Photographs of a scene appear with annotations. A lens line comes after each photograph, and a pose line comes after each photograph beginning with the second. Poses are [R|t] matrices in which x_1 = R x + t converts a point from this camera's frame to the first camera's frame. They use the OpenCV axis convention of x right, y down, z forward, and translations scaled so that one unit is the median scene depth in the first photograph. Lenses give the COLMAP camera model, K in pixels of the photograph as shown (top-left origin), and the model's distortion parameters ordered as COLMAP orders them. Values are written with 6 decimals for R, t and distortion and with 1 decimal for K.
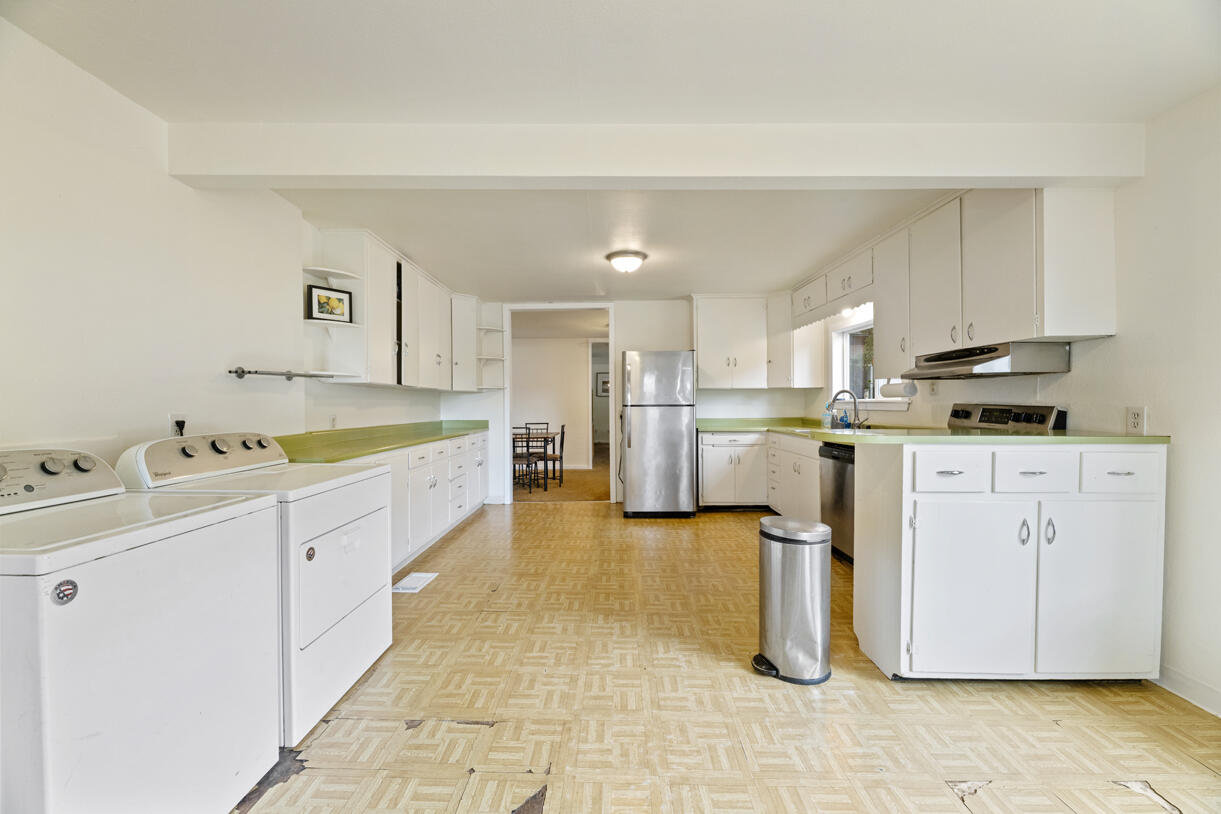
lens RADIAL K [[493.3, 0, 607.4], [0, 493.3, 408.9], [0, 0, 1]] dist [-0.000951, -0.000725]
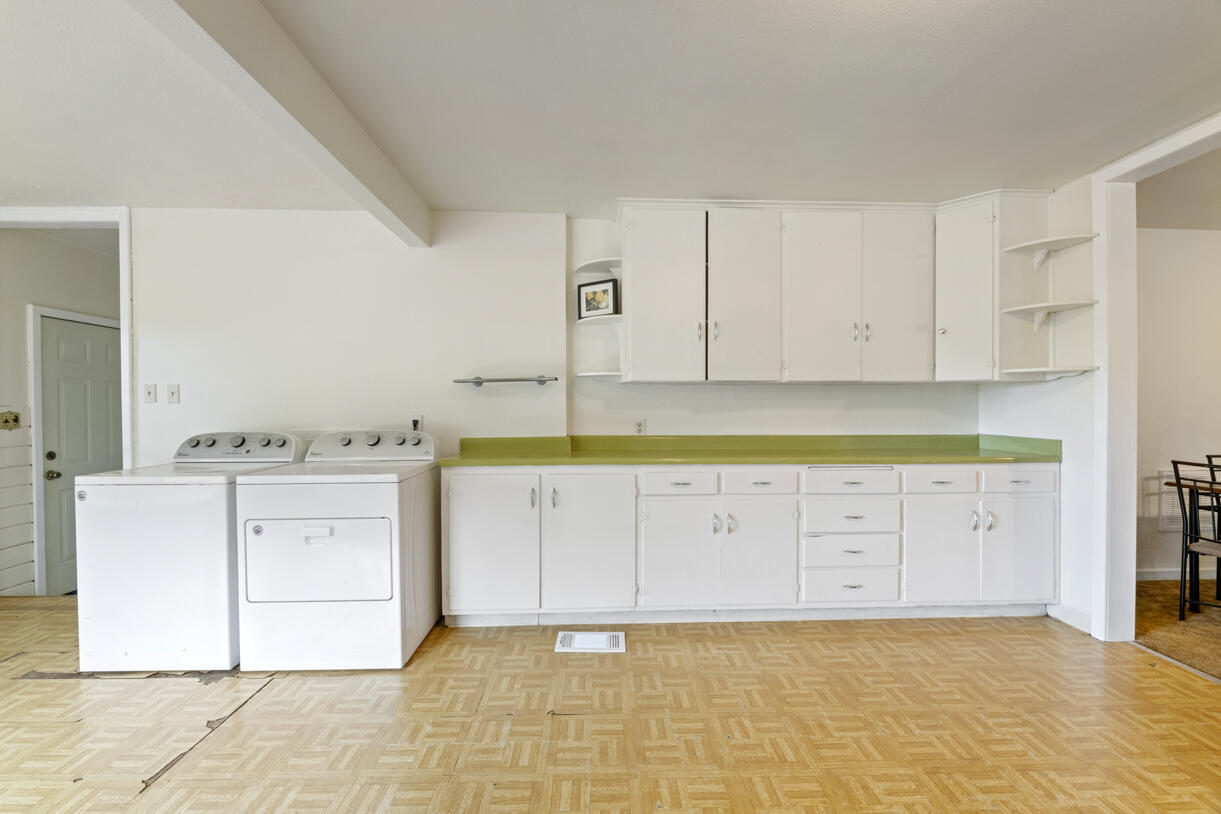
lens RADIAL K [[493.3, 0, 607.4], [0, 493.3, 408.9], [0, 0, 1]] dist [-0.000951, -0.000725]
pose [[0.035396, 0.011499, -0.999307, 0.371642], [-0.004823, 0.999924, 0.011335, -0.017944], [0.999362, 0.004418, 0.035448, 1.012069]]
